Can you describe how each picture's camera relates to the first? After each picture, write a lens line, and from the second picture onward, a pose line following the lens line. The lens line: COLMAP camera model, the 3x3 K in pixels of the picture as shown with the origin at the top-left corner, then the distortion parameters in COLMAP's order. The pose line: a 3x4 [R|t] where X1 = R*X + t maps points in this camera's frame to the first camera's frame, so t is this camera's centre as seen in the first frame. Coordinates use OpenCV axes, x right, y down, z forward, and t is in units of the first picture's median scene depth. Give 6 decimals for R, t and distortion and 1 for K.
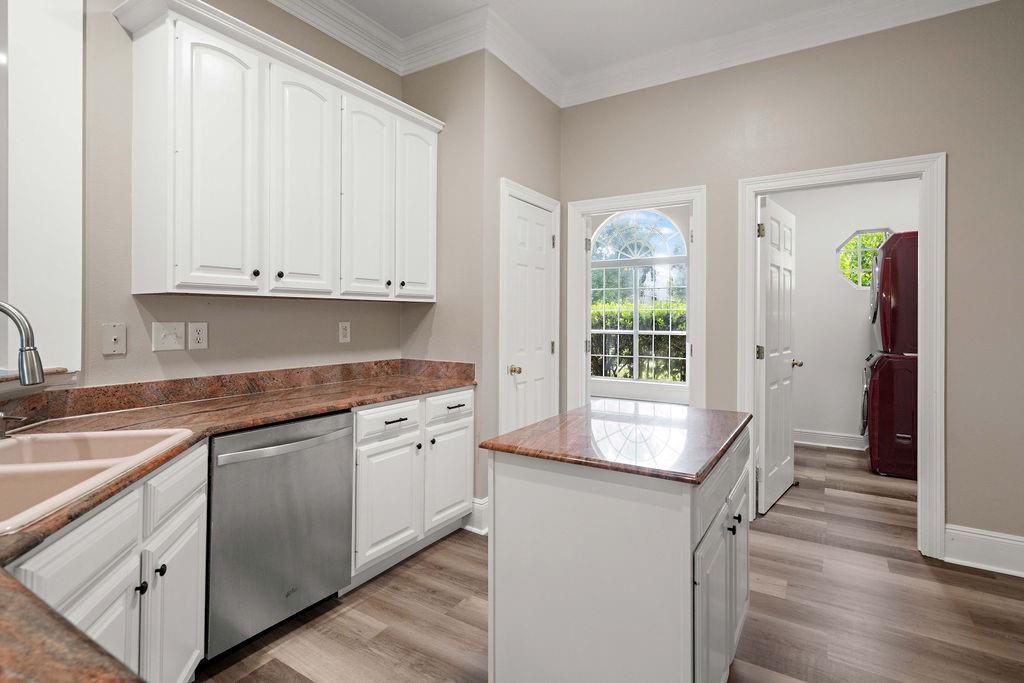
lens RADIAL K [[507.6, 0, 516.4], [0, 507.6, 319.3], [0, 0, 1]] dist [0.001293, 0.000265]
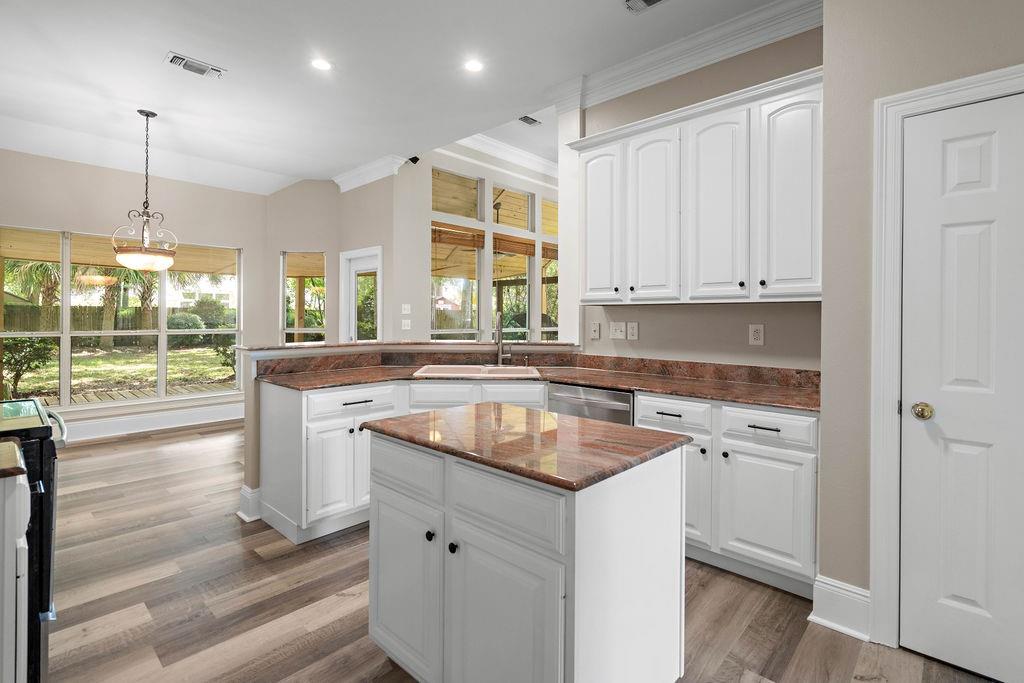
lens RADIAL K [[480.5, 0, 512.4], [0, 480.5, 322.8], [0, 0, 1]] dist [0.001000, -0.000264]
pose [[-0.190161, 0.003082, -0.981748, 0.665251], [-0.014813, 0.999872, 0.006009, 0.002509], [0.981641, 0.015685, -0.190091, 0.685576]]
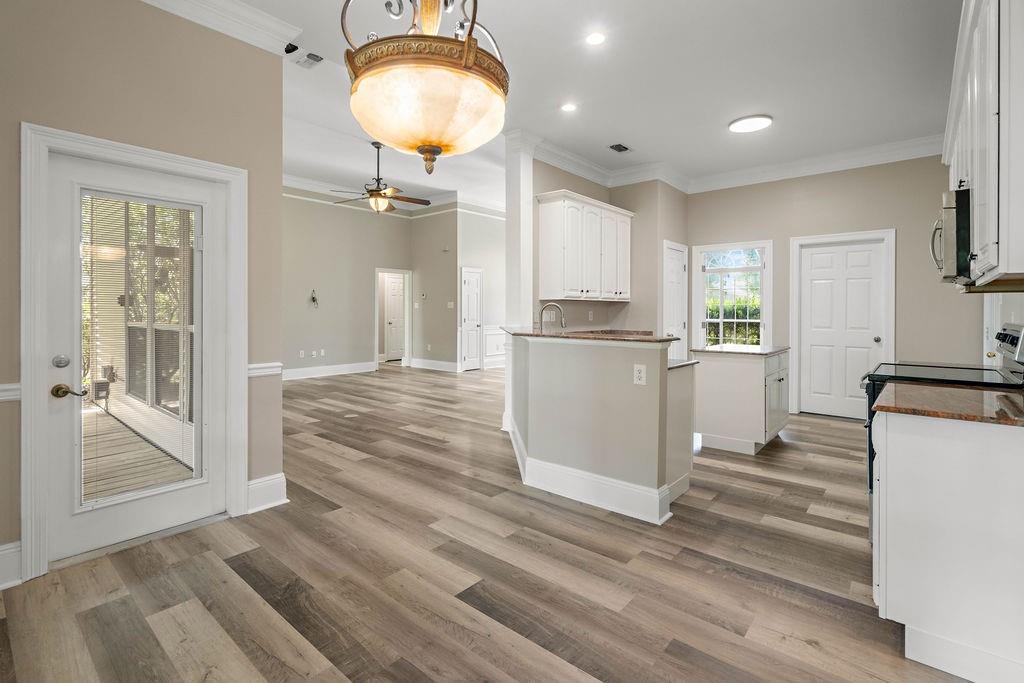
lens RADIAL K [[478.6, 0, 513.9], [0, 478.6, 313.2], [0, 0, 1]] dist [0.009863, 0.000202]
pose [[0.989155, -0.001288, -0.146867, -0.351306], [0.001214, 0.999999, -0.000590, 0.014646], [0.146867, 0.000405, 0.989156, -1.006141]]
